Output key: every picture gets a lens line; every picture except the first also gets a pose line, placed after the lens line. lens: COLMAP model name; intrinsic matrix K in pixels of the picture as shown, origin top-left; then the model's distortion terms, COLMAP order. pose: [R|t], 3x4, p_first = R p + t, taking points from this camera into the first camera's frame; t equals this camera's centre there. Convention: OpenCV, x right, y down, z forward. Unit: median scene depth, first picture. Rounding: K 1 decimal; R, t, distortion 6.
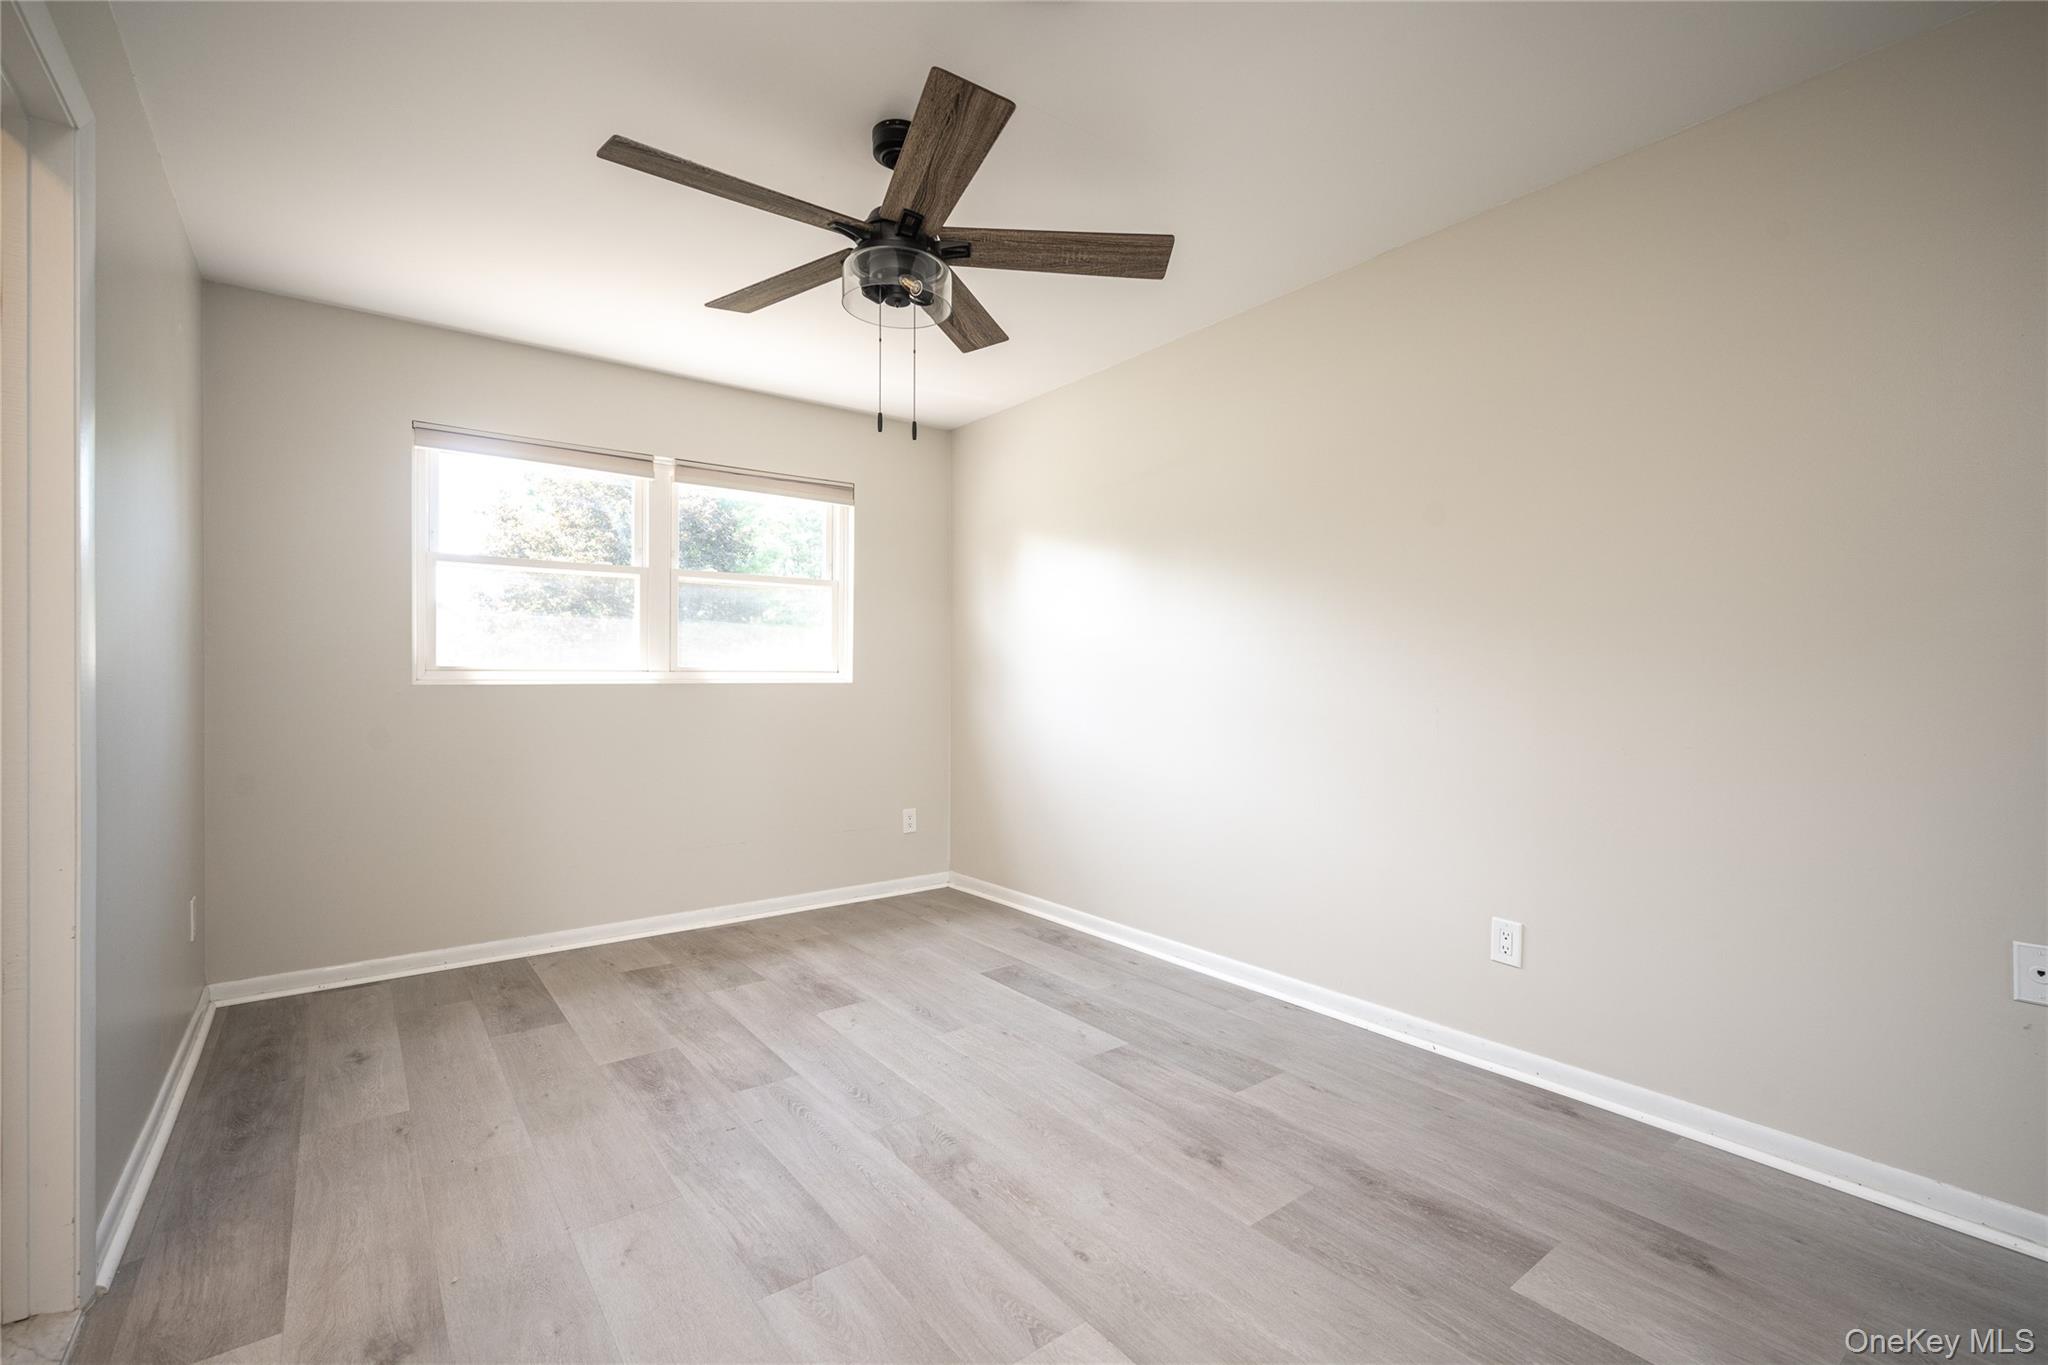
lens RADIAL K [[889.0, 0, 1025.0], [0, 889.0, 676.5], [0, 0, 1]] dist [0.001075, -0.000159]
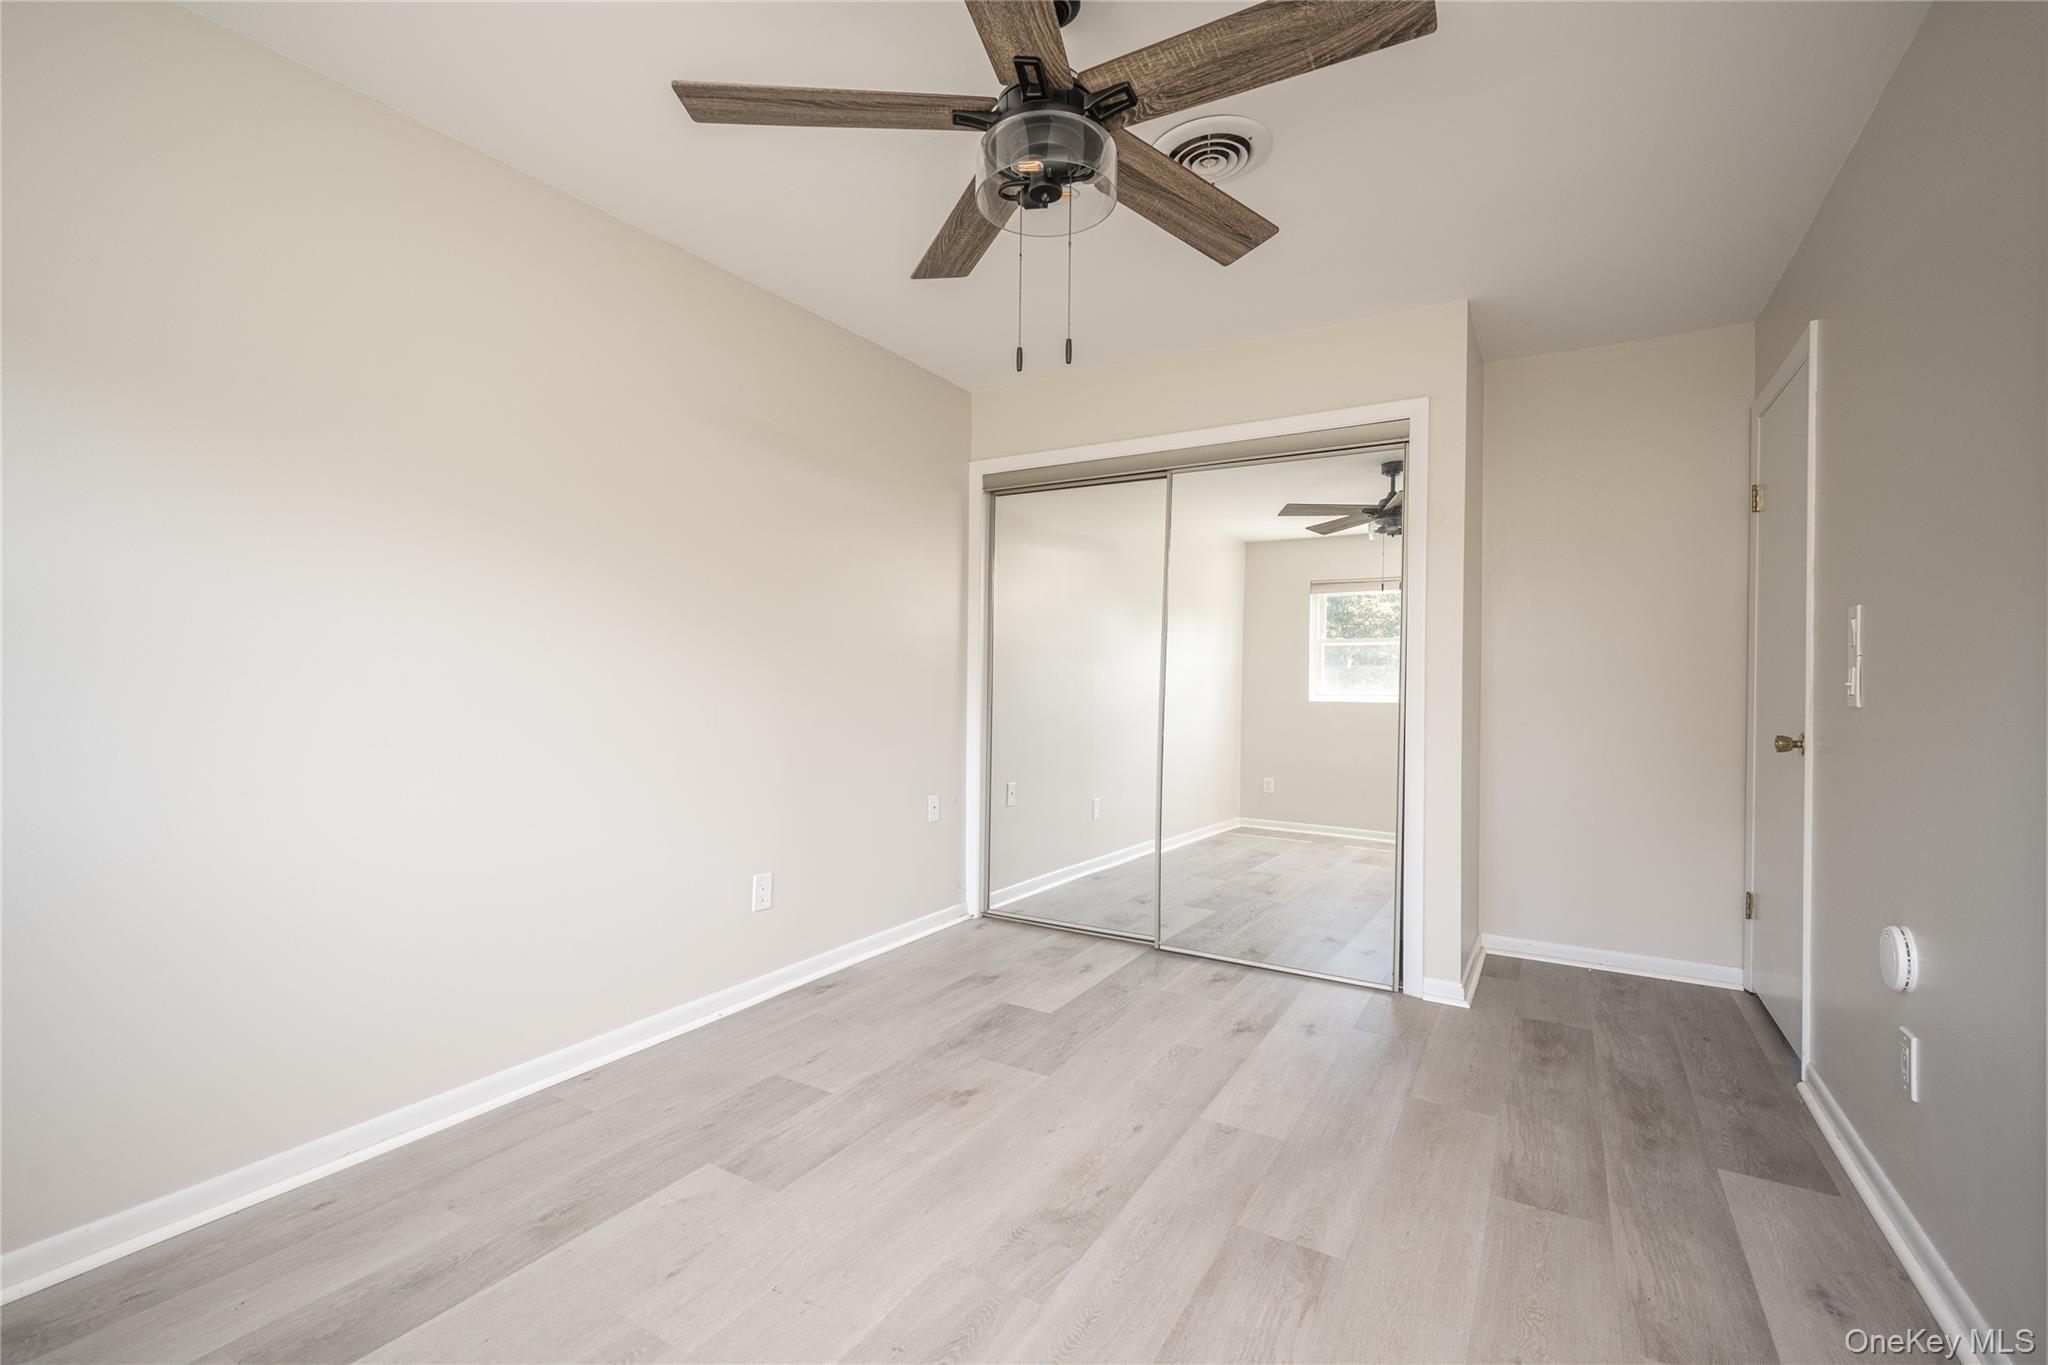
lens RADIAL K [[889.0, 0, 1025.0], [0, 889.0, 676.5], [0, 0, 1]] dist [0.001075, -0.000159]
pose [[-0.363675, -0.001050, 0.931525, -0.921944], [-0.009938, 0.999947, -0.002753, 0.000341], [-0.931473, -0.010259, -0.363666, 1.392308]]
